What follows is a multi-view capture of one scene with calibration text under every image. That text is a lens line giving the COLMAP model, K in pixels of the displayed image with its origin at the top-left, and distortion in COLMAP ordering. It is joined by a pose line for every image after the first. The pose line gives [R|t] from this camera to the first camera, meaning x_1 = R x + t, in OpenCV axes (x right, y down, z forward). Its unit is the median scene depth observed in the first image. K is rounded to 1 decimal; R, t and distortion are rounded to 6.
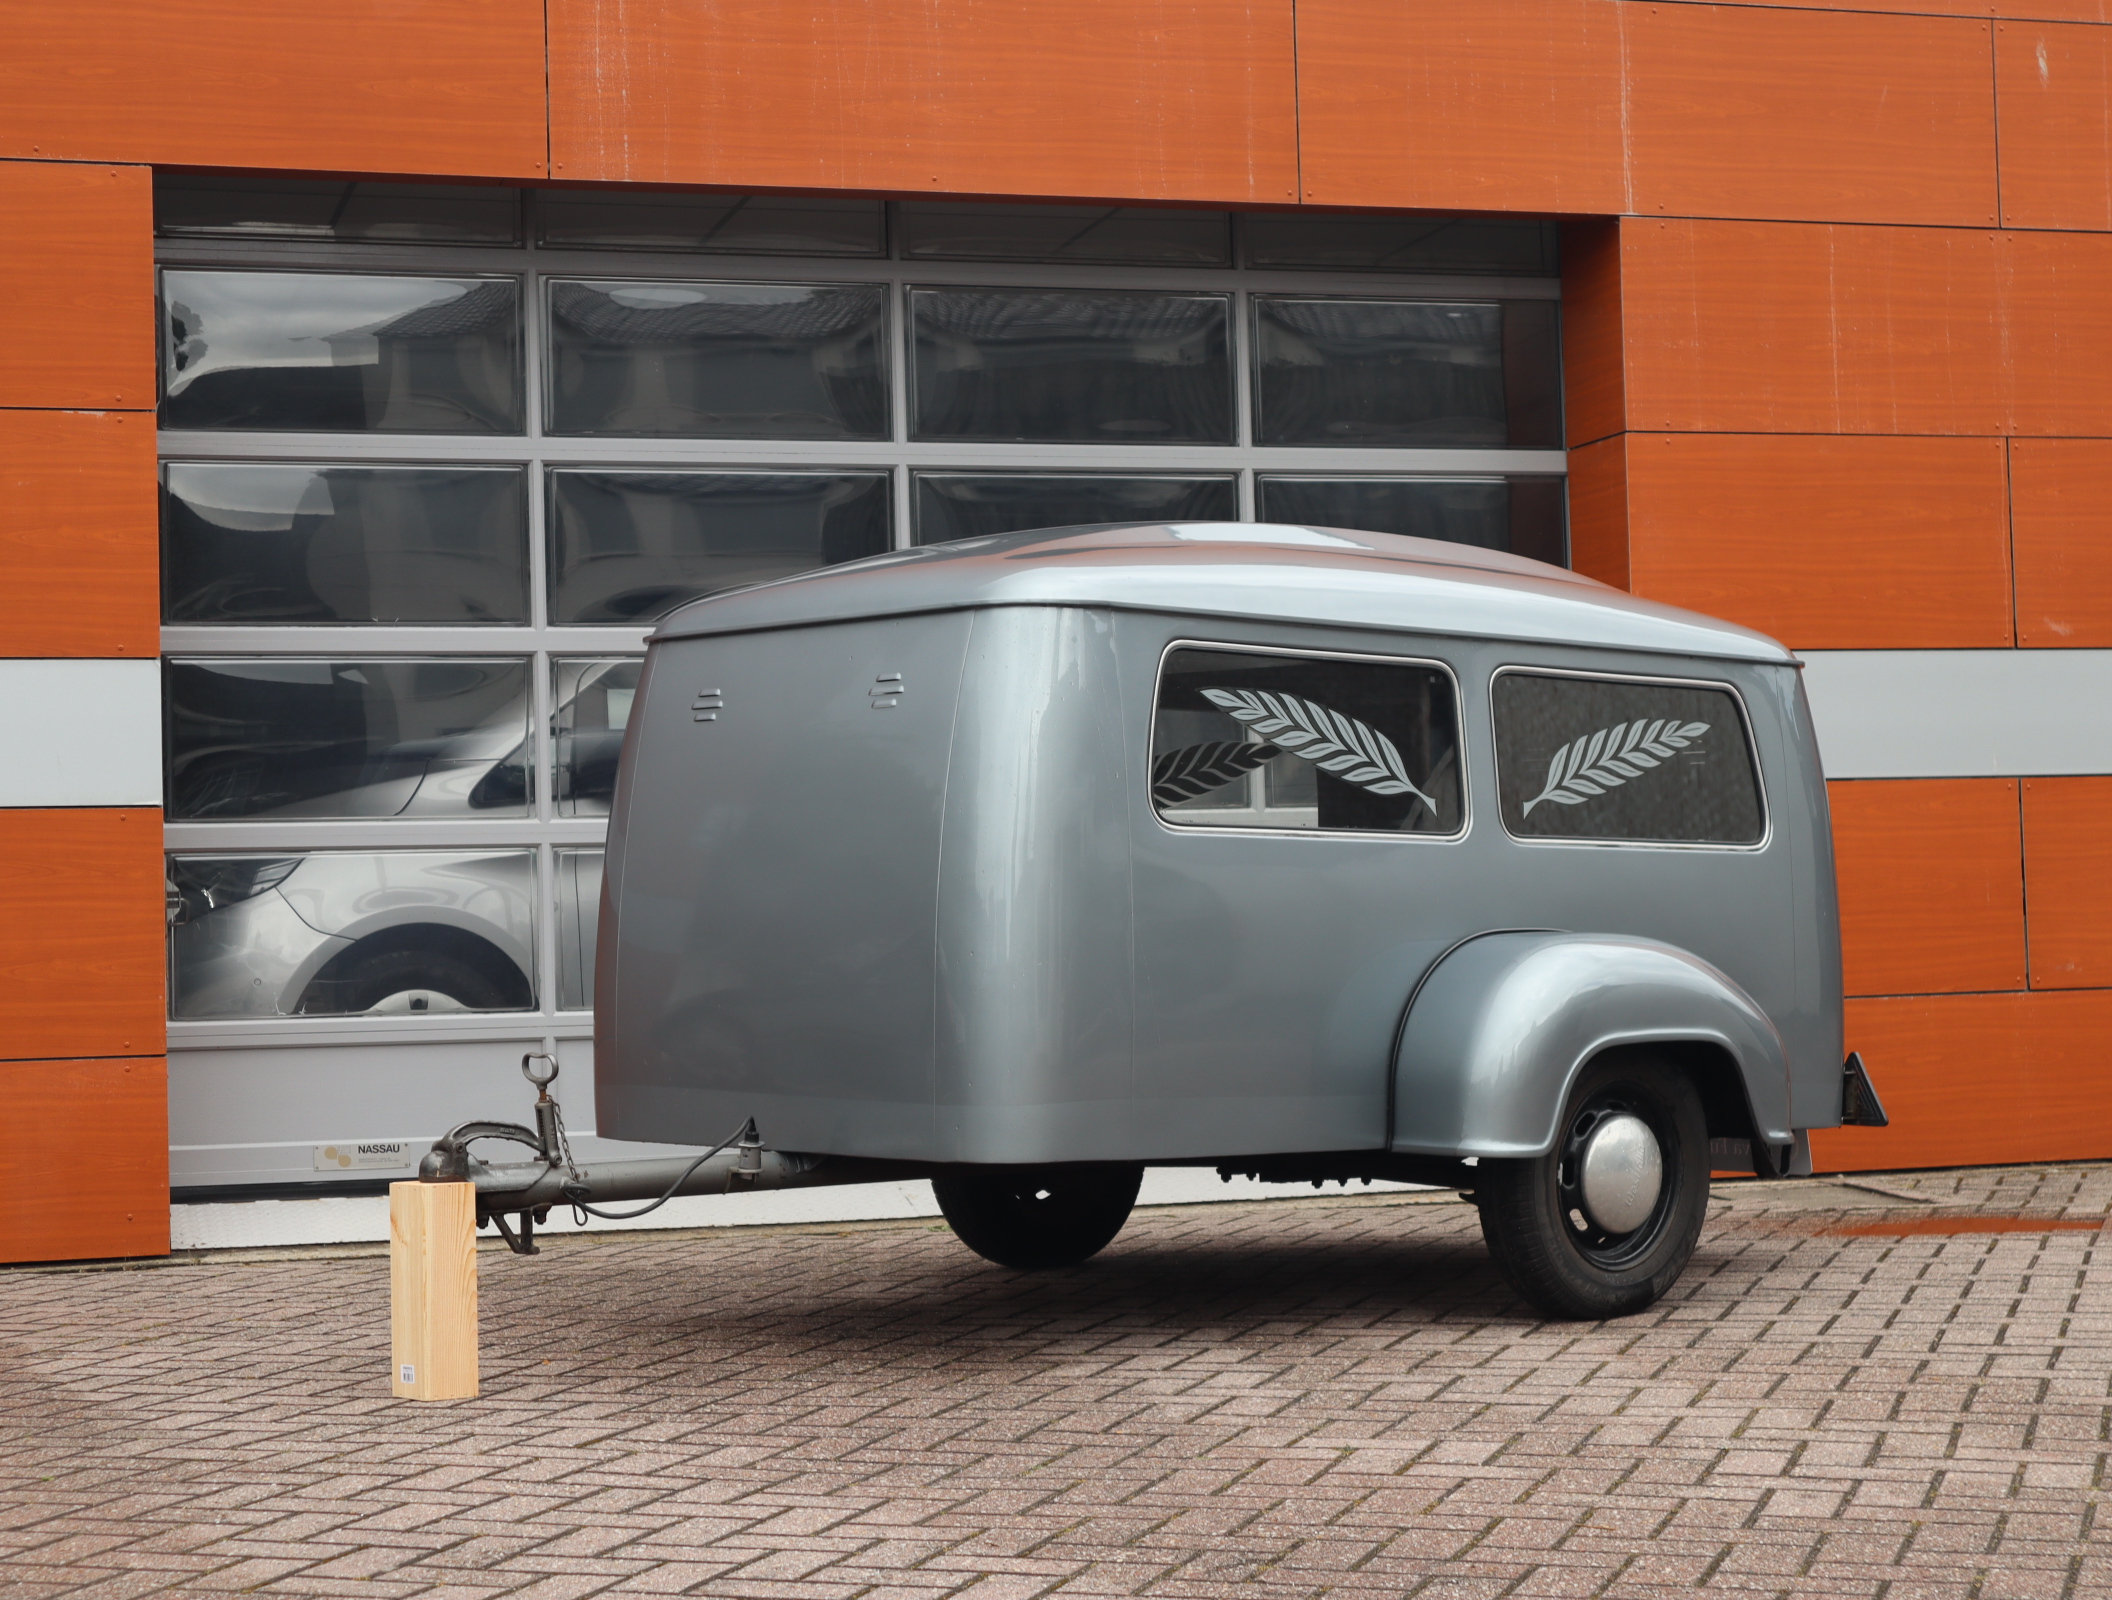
lens RADIAL K [[3617.6, 0, 1030.0], [0, 3617.6, 804.0], [0, 0, 1]] dist [0.018864, 0.122847]
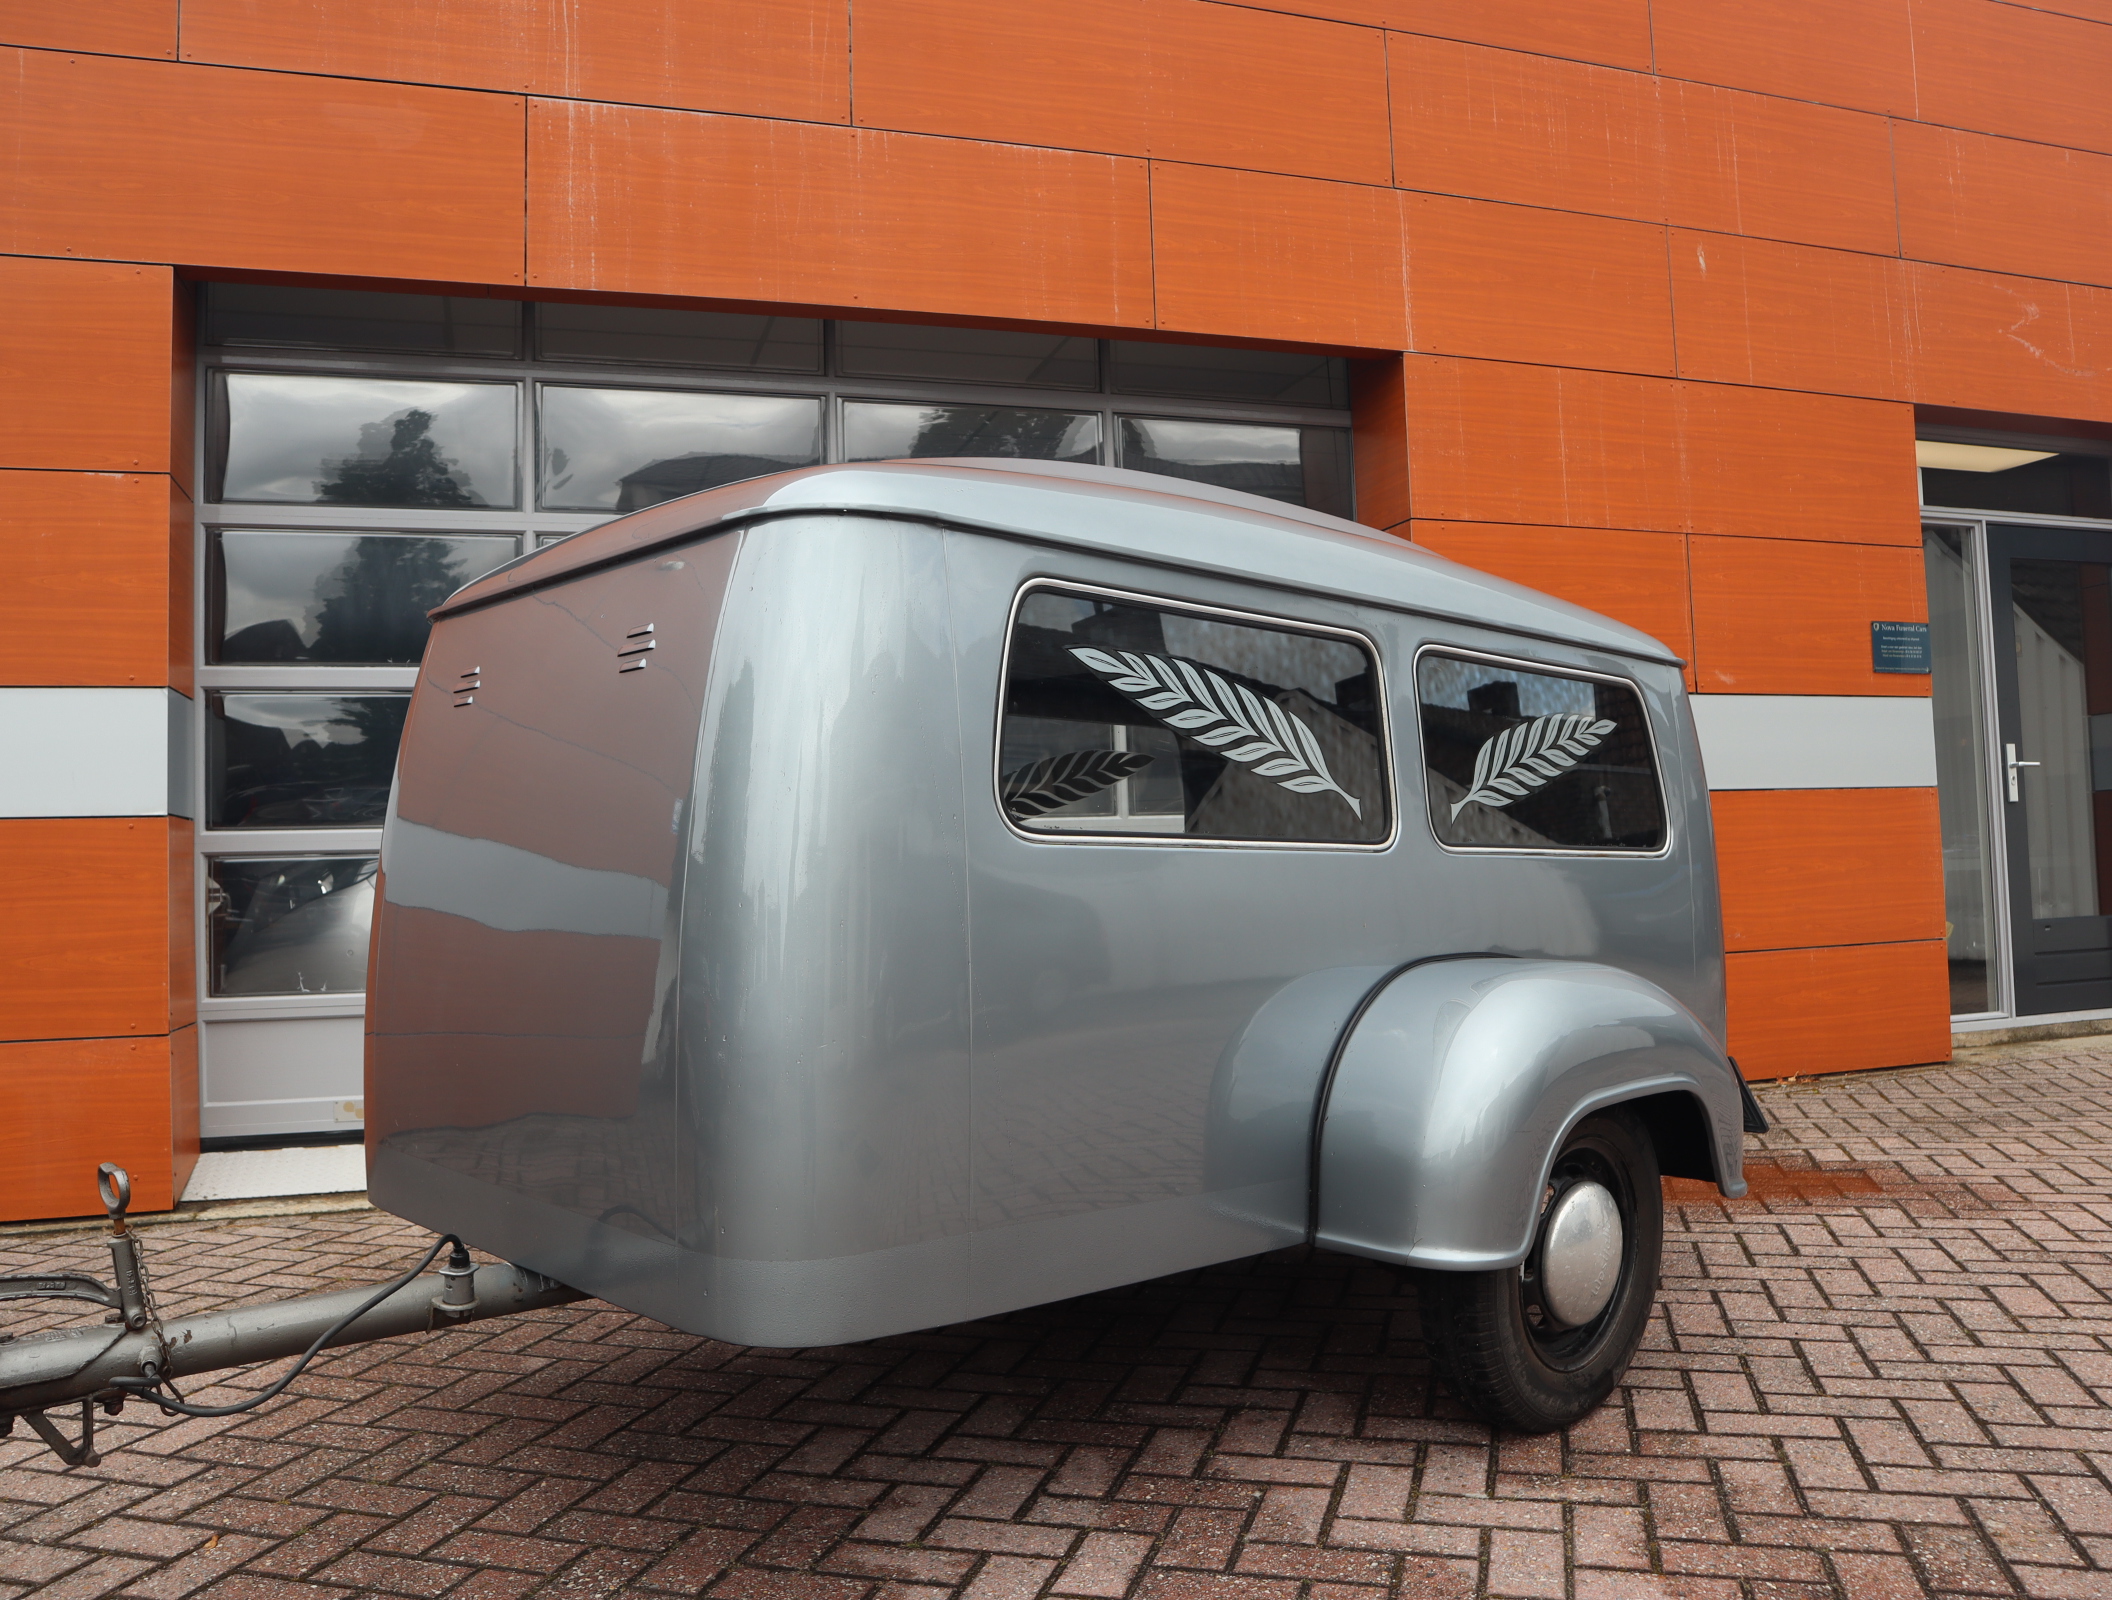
lens RADIAL K [[1670.9, 0, 1056.0], [0, 1670.9, 800.0], [0, 0, 1]] dist [-0.119185, 0.080918]
pose [[0.999507, -0.002625, 0.031295, 0.024849], [0.002980, 0.999932, -0.011310, 0.002132], [-0.031264, 0.011398, 0.999446, 0.487096]]
